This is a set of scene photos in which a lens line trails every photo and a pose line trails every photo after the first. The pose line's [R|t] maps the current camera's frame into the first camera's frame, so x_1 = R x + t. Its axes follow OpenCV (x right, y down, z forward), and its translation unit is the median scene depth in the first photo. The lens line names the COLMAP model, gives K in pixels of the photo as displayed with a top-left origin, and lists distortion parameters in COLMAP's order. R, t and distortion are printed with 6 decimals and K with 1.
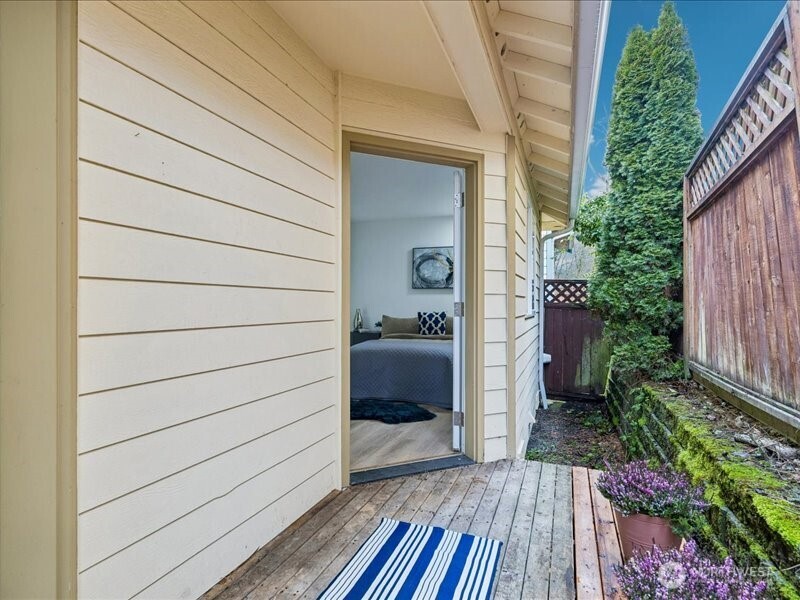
lens RADIAL K [[463.2, 0, 399.0], [0, 463.2, 300.5], [0, 0, 1]] dist [-0.017851, 0.001031]
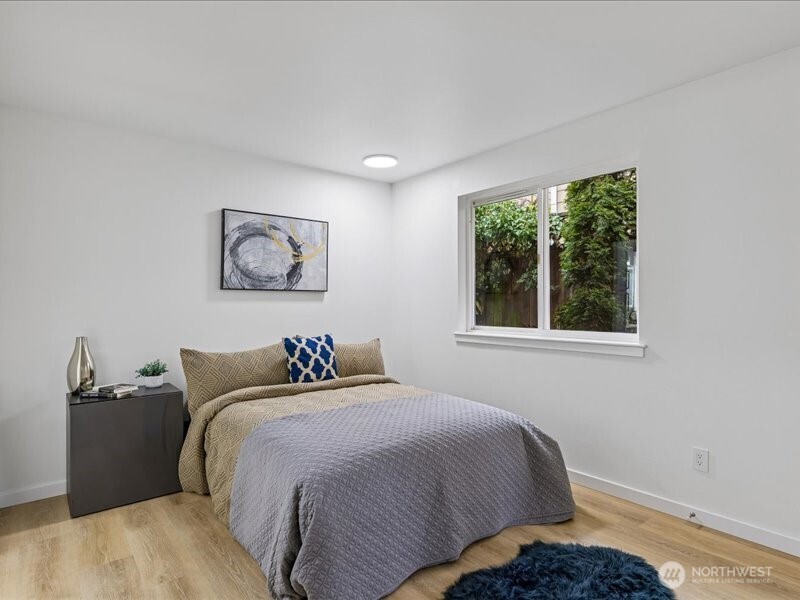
lens RADIAL K [[463.2, 0, 400.6], [0, 463.2, 299.1], [0, 0, 1]] dist [-0.017851, 0.001031]
pose [[0.530969, 0.008369, 0.847350, -0.297374], [-0.005151, 0.999965, -0.006649, -0.013550], [-0.847375, -0.000835, 0.530993, 0.589943]]
